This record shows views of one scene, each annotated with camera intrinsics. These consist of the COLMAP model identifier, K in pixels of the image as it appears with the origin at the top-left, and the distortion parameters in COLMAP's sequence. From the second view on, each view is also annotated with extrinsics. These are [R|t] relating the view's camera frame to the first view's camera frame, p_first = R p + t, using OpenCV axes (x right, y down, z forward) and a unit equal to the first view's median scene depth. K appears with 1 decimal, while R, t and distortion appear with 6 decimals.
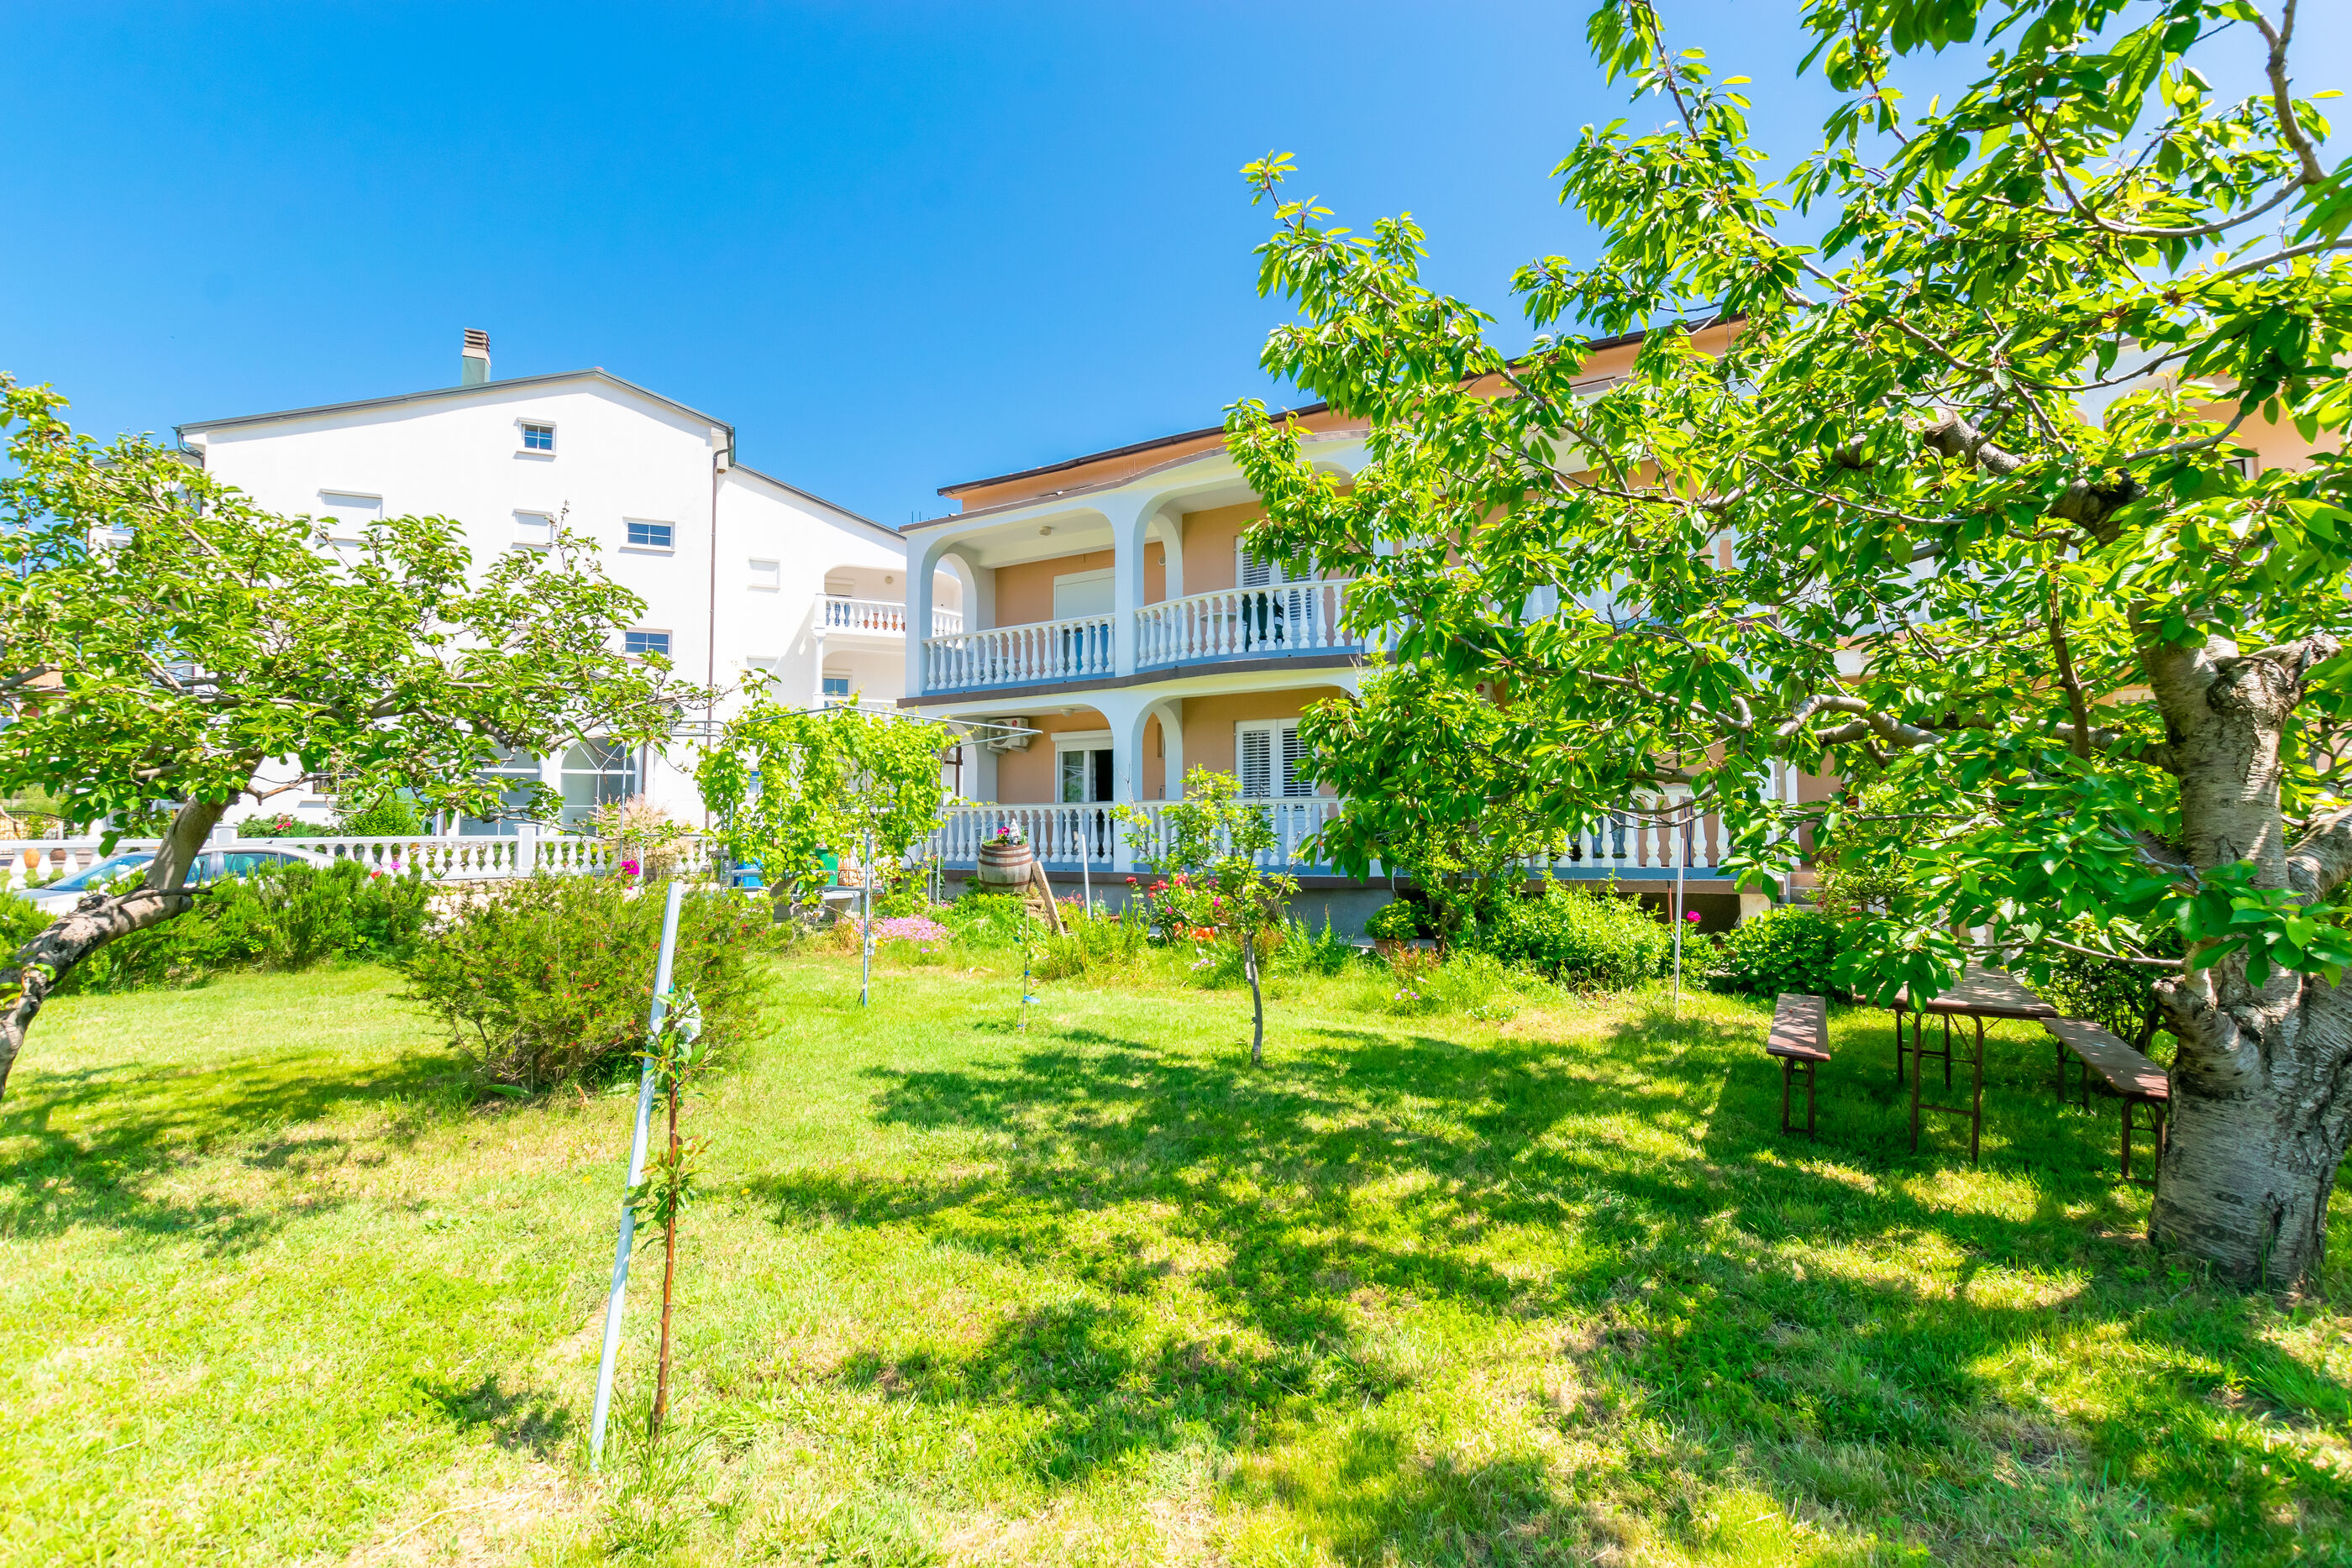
lens RADIAL K [[1021.5, 0, 1155.9], [0, 1021.5, 785.4], [0, 0, 1]] dist [0.003584, -0.000191]
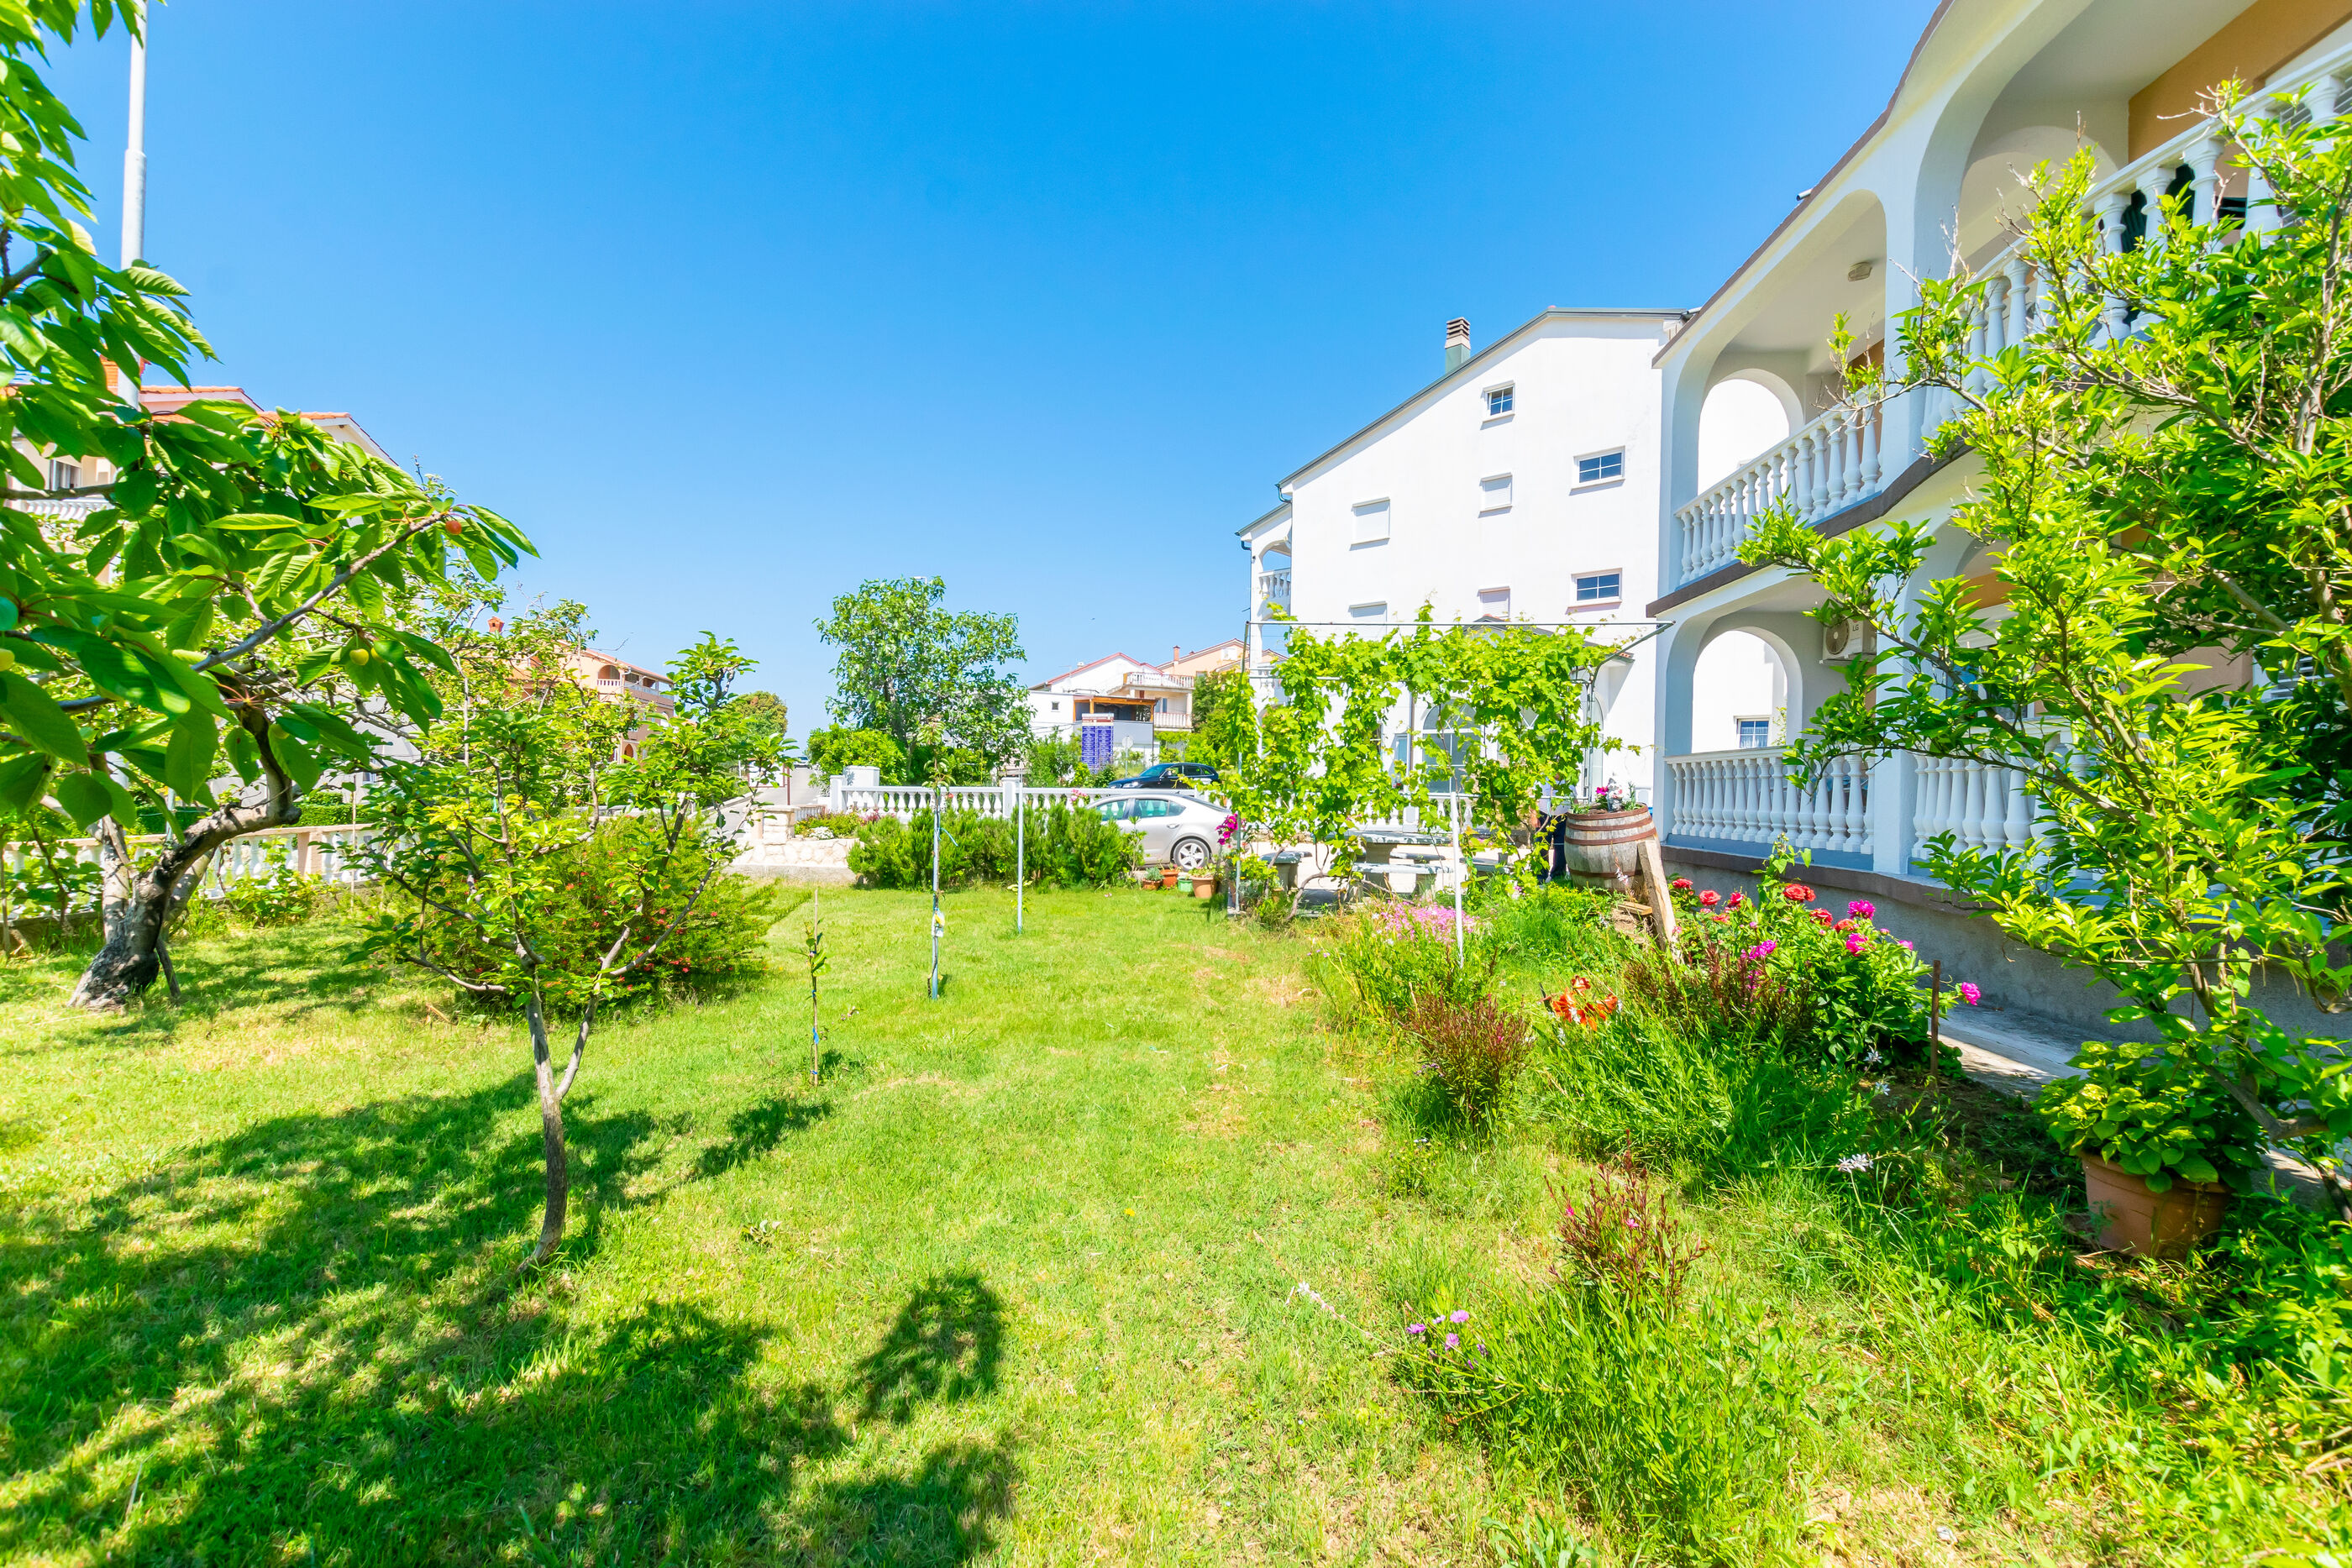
lens RADIAL K [[1021.5, 0, 1176.2], [0, 1021.5, 780.4], [0, 0, 1]] dist [0.003584, -0.000191]
pose [[0.449963, 0.000347, -0.893047, 0.152051], [0.022485, 0.999679, 0.011718, 0.013595], [0.892764, -0.025353, 0.449811, 0.255274]]
